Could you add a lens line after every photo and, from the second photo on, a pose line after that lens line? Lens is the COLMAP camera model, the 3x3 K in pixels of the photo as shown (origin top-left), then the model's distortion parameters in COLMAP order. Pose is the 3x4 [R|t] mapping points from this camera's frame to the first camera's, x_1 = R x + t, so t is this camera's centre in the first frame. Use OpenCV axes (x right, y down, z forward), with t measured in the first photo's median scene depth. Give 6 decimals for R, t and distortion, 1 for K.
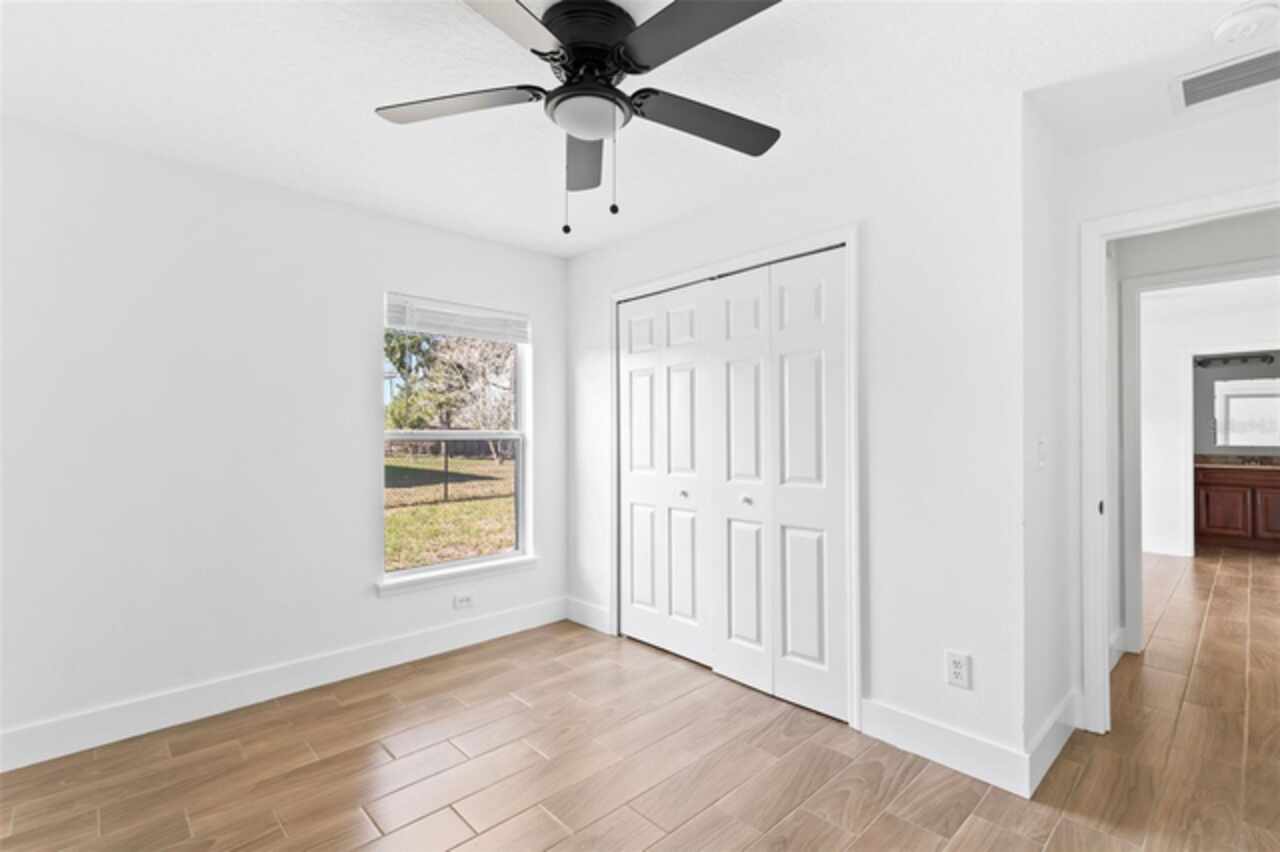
lens RADIAL K [[592.7, 0, 642.0], [0, 592.7, 423.0], [0, 0, 1]] dist [0.010281, -0.000733]
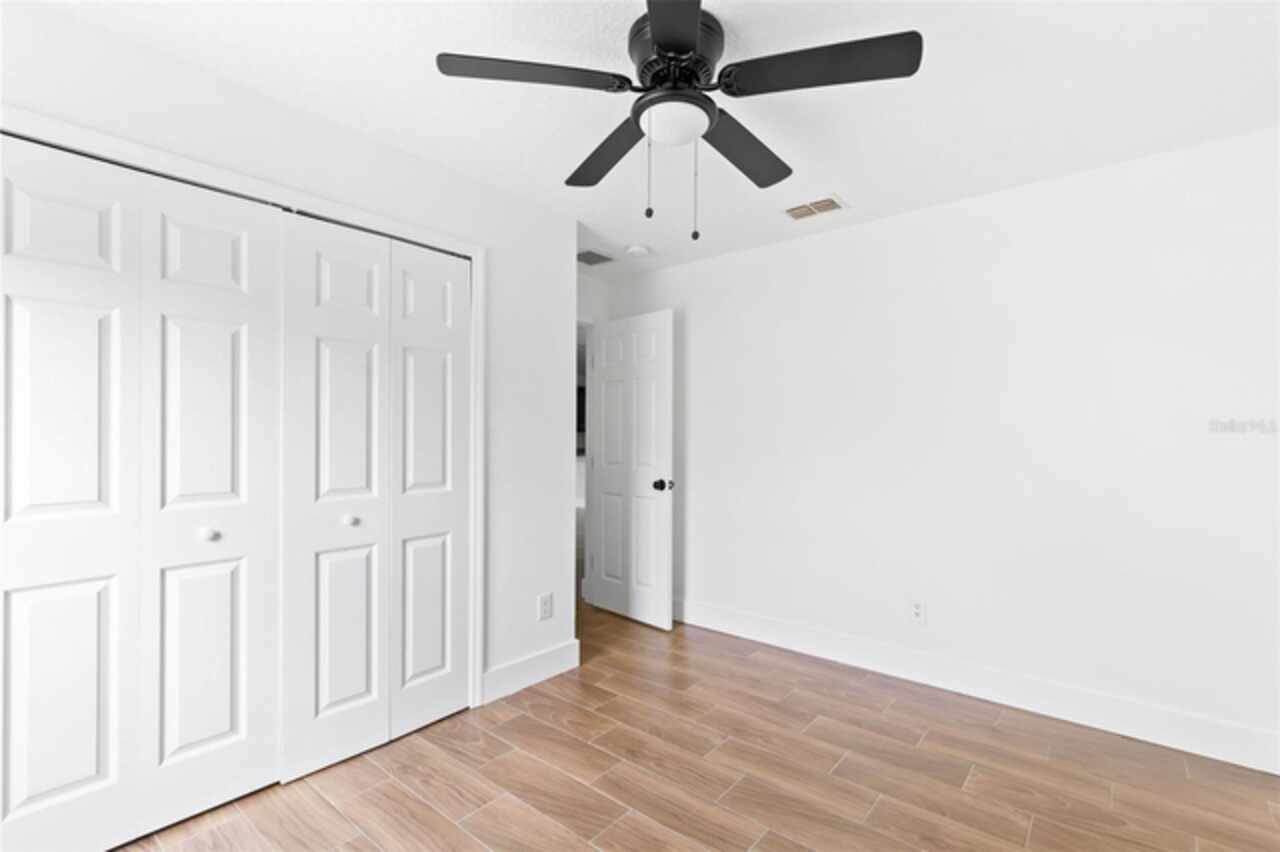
lens RADIAL K [[592.7, 0, 630.9], [0, 592.7, 435.8], [0, 0, 1]] dist [0.010281, -0.000733]
pose [[-0.125488, 0.010632, 0.992038, -0.701518], [-0.014150, 0.999822, -0.012505, 0.023783], [-0.991994, -0.015606, -0.125315, 0.791327]]
